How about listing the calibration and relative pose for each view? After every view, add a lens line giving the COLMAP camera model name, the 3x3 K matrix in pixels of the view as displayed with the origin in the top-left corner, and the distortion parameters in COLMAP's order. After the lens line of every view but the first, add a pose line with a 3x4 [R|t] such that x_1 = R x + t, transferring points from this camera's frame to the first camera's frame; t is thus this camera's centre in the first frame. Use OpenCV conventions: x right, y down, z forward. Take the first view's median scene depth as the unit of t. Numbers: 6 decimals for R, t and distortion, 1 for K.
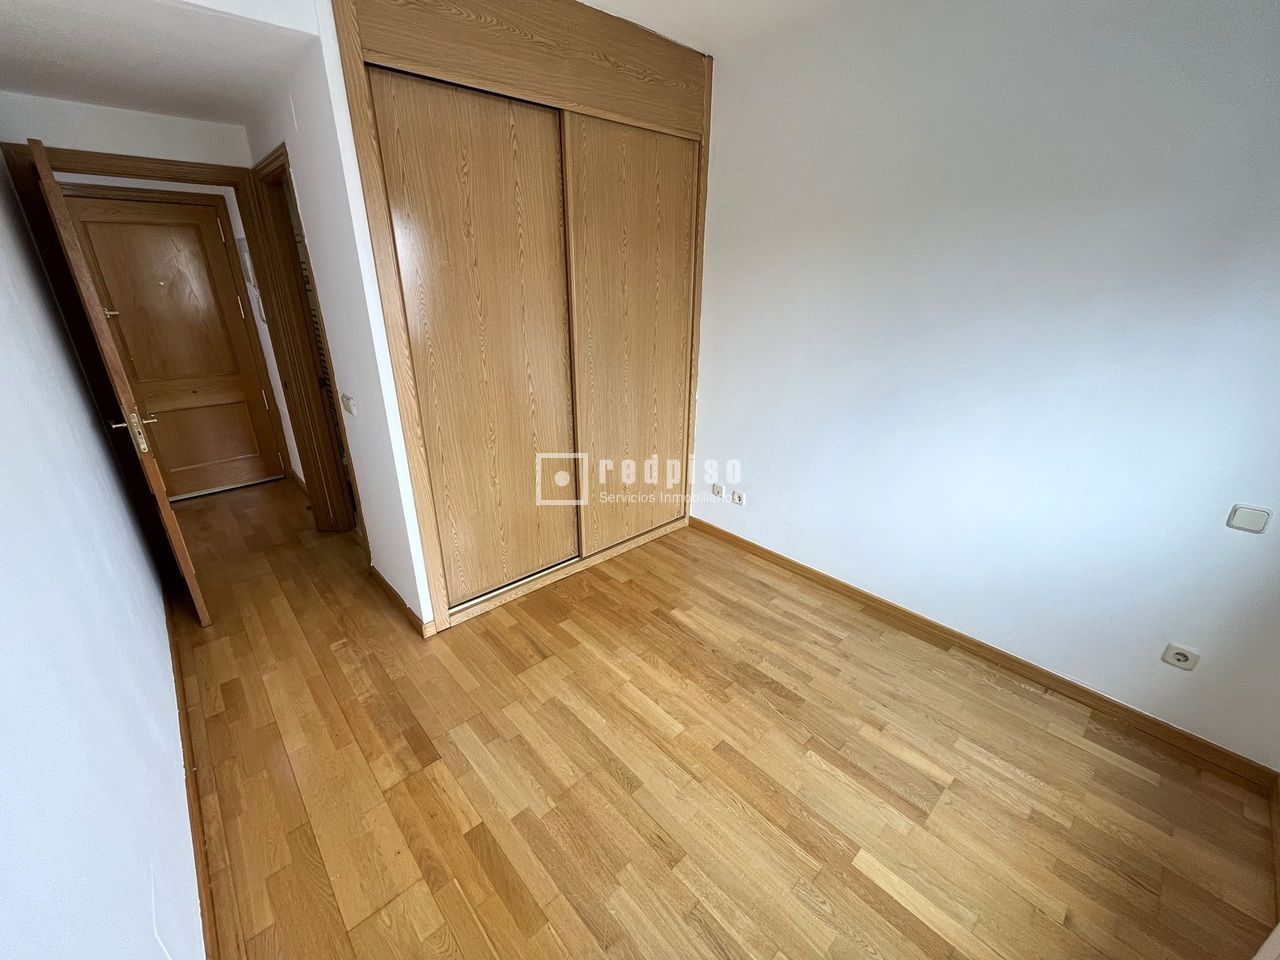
lens RADIAL K [[517.0, 0, 636.9], [0, 517.0, 479.1], [0, 0, 1]] dist [-0.001666, -0.000441]
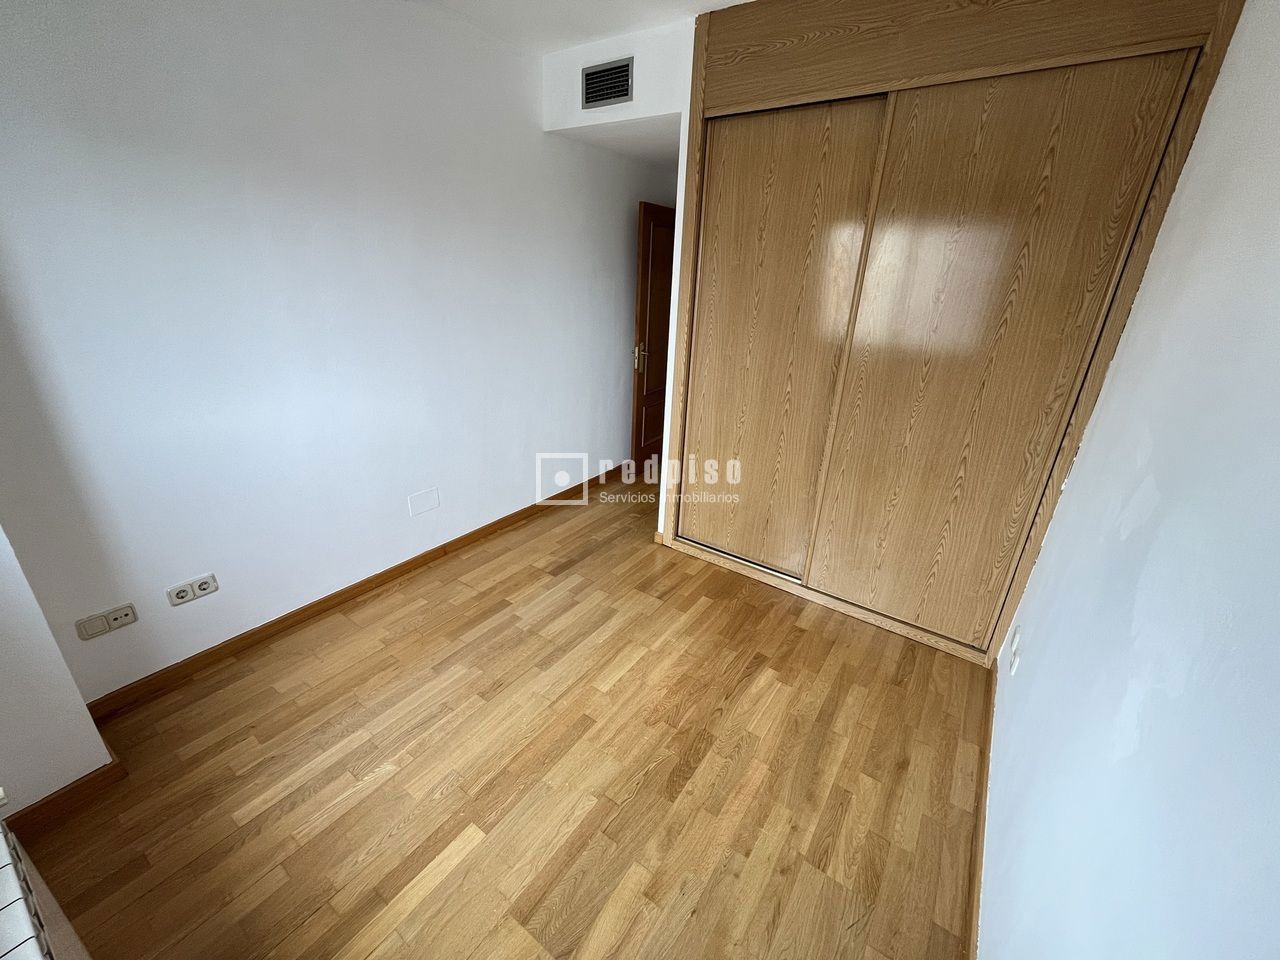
lens RADIAL K [[517.0, 0, 636.9], [0, 517.0, 479.1], [0, 0, 1]] dist [-0.001666, -0.000441]
pose [[0.213892, 0.369310, -0.904357, 0.866693], [-0.393595, 0.879889, 0.266228, -0.205840], [0.894054, 0.299007, 0.333559, 0.545325]]
